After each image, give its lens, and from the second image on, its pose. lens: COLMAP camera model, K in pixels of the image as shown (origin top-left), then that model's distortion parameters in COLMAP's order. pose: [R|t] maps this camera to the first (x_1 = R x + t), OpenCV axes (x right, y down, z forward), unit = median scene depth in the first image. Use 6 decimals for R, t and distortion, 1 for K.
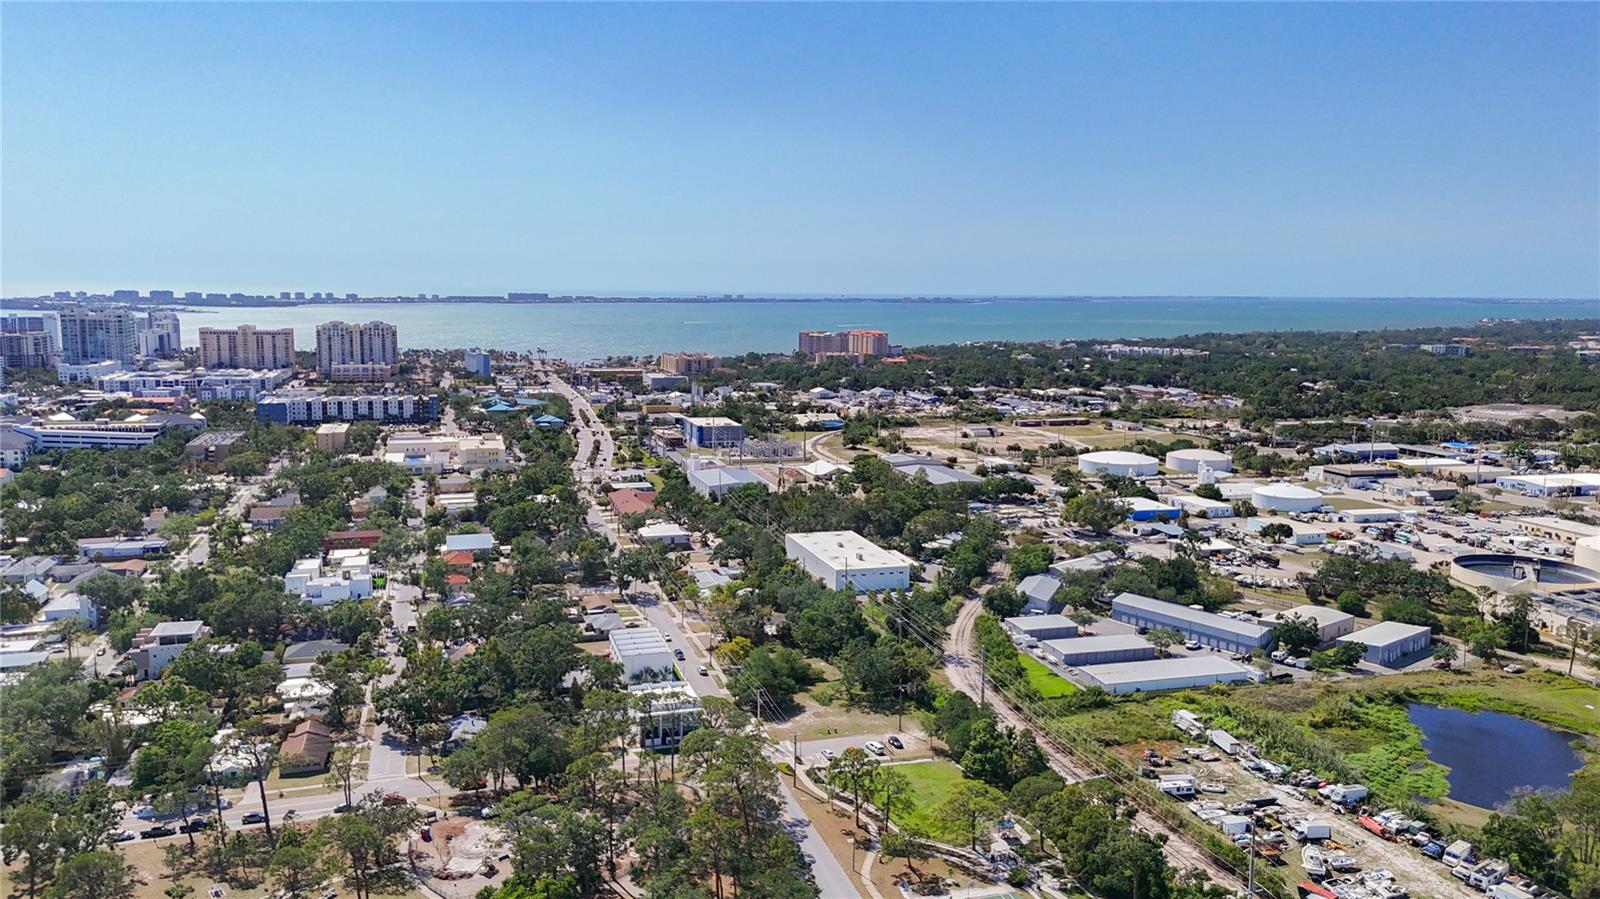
lens RADIAL K [[1236.0, 0, 778.4], [0, 1236.0, 449.4], [0, 0, 1]] dist [0.078998, -0.006070]
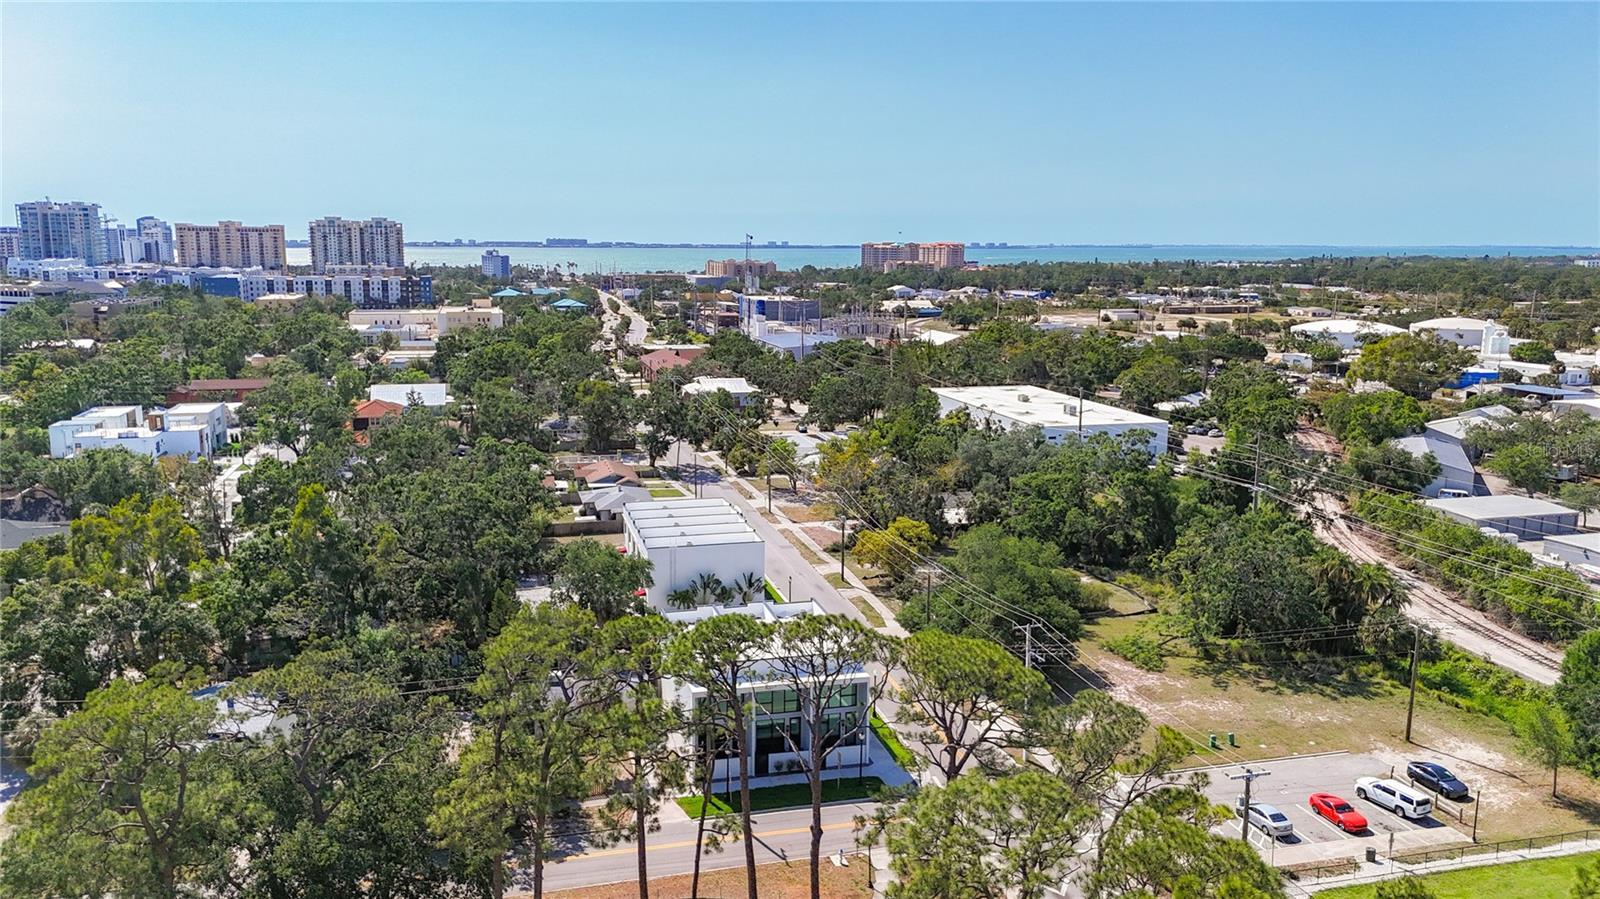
lens RADIAL K [[1236.0, 0, 778.4], [0, 1236.0, 449.4], [0, 0, 1]] dist [0.078998, -0.006070]
pose [[0.999449, 0.006674, -0.032502, -0.050541], [-0.005645, 0.999483, 0.031657, 0.088801], [0.032697, -0.031457, 0.998970, 0.430039]]
